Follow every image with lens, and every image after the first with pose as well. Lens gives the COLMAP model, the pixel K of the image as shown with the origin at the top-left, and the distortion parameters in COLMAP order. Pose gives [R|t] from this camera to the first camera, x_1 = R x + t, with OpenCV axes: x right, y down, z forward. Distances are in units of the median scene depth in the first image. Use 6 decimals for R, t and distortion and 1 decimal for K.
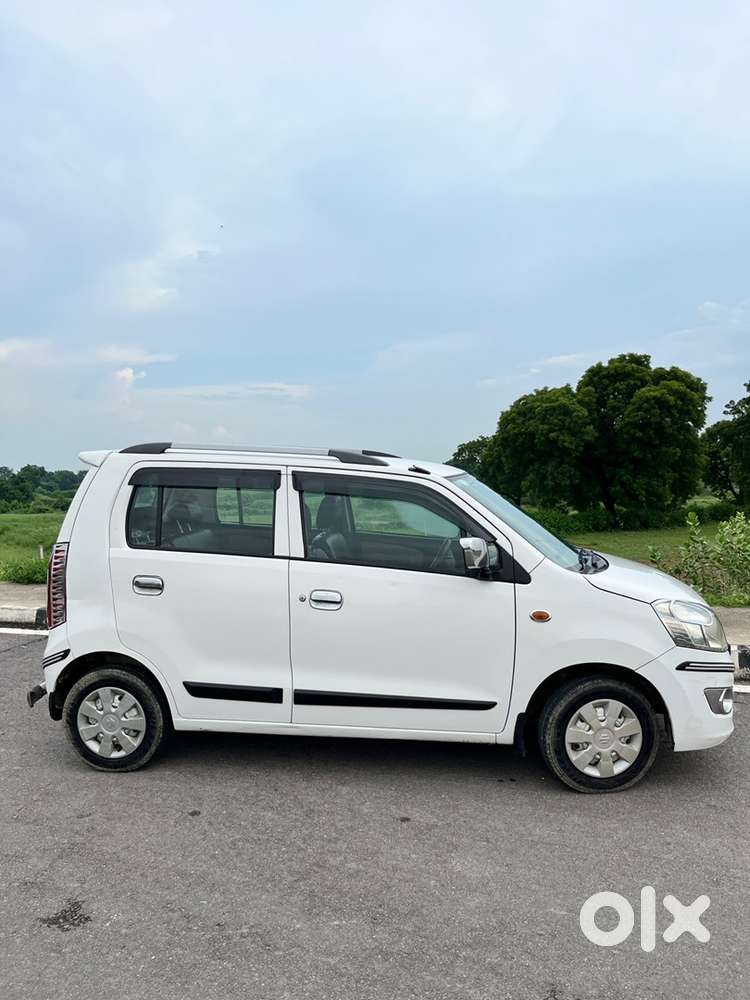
lens RADIAL K [[770.8, 0, 375.4], [0, 770.8, 493.0], [0, 0, 1]] dist [0.012583, -0.006593]
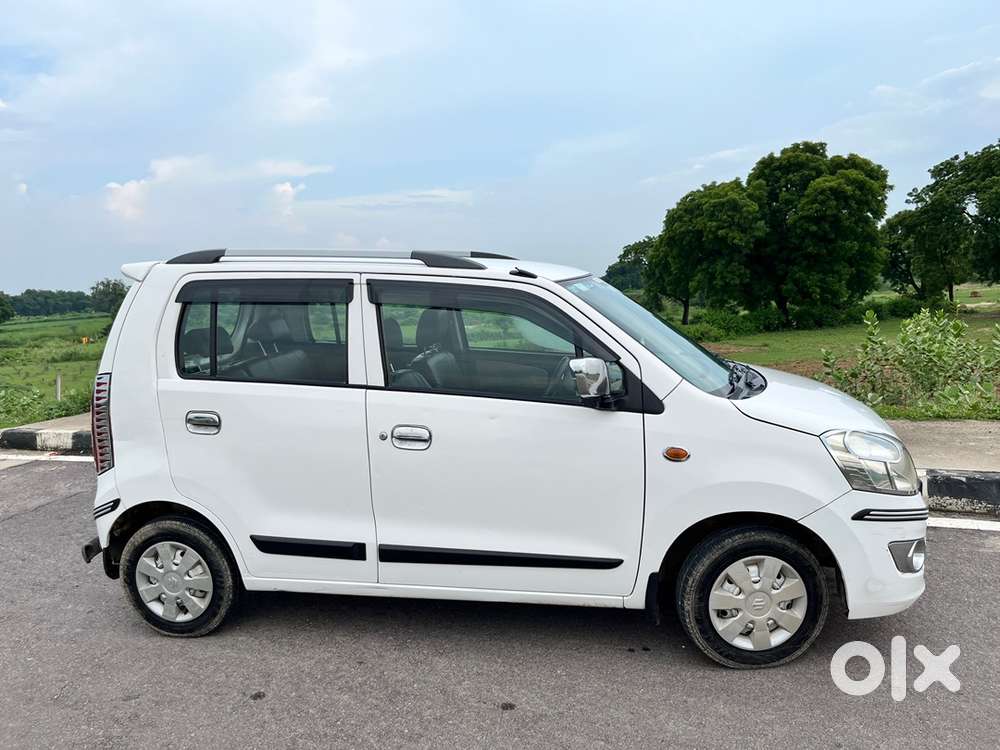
lens RADIAL K [[755.1, 0, 504.3], [0, 755.1, 367.7], [0, 0, 1]] dist [0.036127, -0.055004]
pose [[0.997921, -0.024823, -0.059472, 0.079230], [0.030127, 0.995485, 0.090009, -0.003364], [0.056969, -0.091614, 0.994164, 0.207942]]
